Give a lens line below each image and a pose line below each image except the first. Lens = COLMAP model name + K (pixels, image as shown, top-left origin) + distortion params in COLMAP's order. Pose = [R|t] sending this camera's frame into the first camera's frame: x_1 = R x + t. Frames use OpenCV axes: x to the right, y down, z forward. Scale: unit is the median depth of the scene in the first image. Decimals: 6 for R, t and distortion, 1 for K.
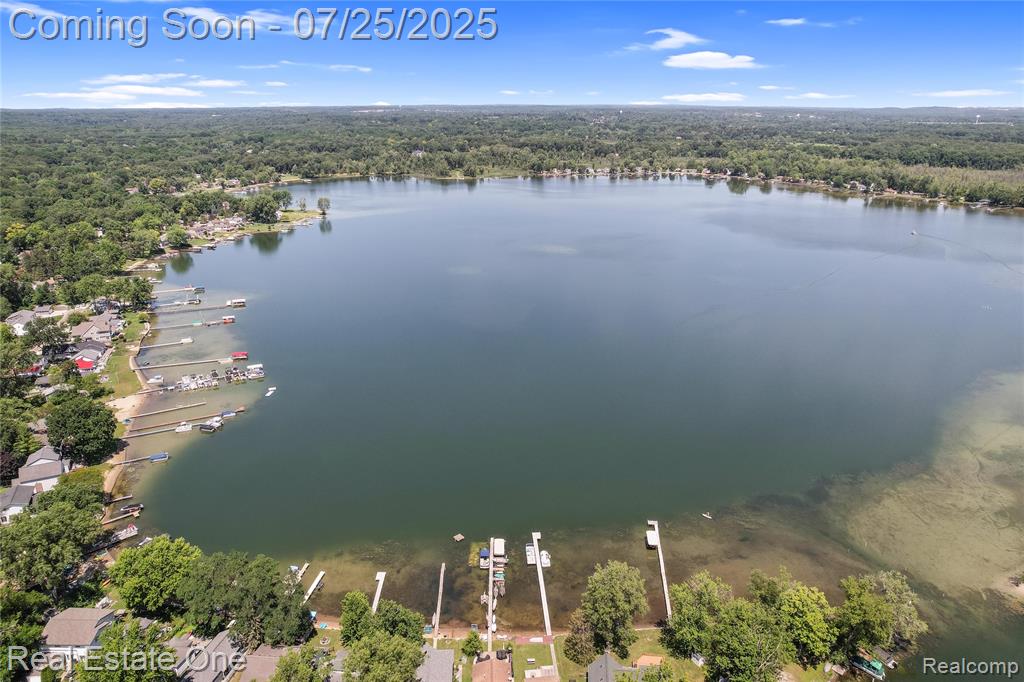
lens RADIAL K [[720.0, 0, 509.5], [0, 720.0, 353.1], [0, 0, 1]] dist [-0.061324, 0.000288]
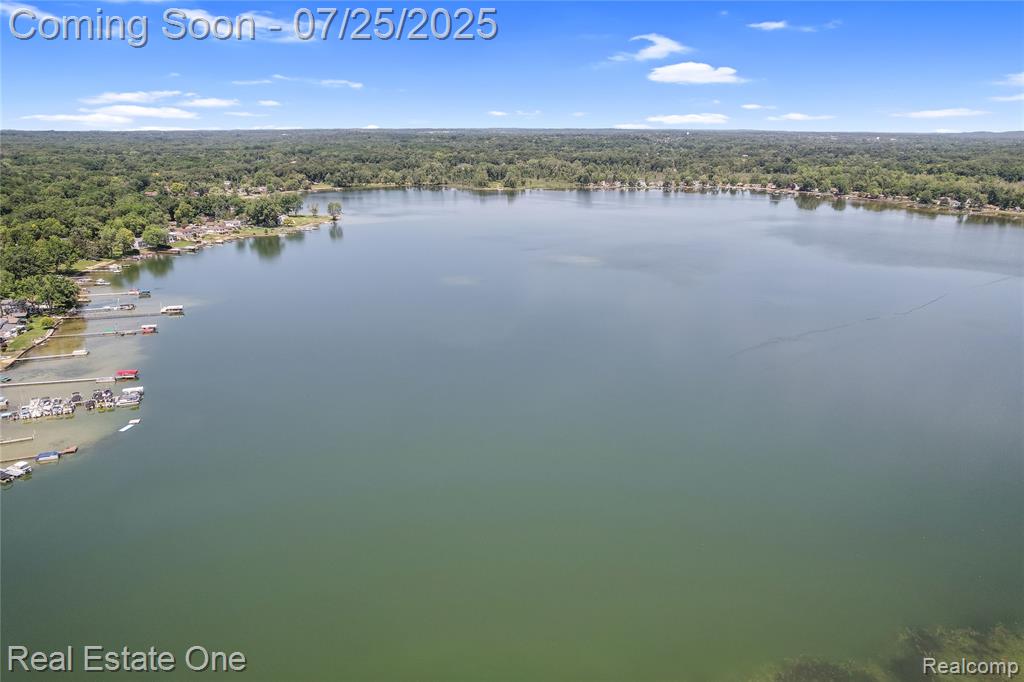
lens RADIAL K [[633.9, 0, 480.7], [0, 633.9, 335.9], [0, 0, 1]] dist [-0.068350, 0.044291]
pose [[0.983653, 0.036908, -0.176249, 0.056345], [-0.043773, 0.998420, -0.035222, -0.012999], [0.174671, 0.042361, 0.983715, 0.145715]]
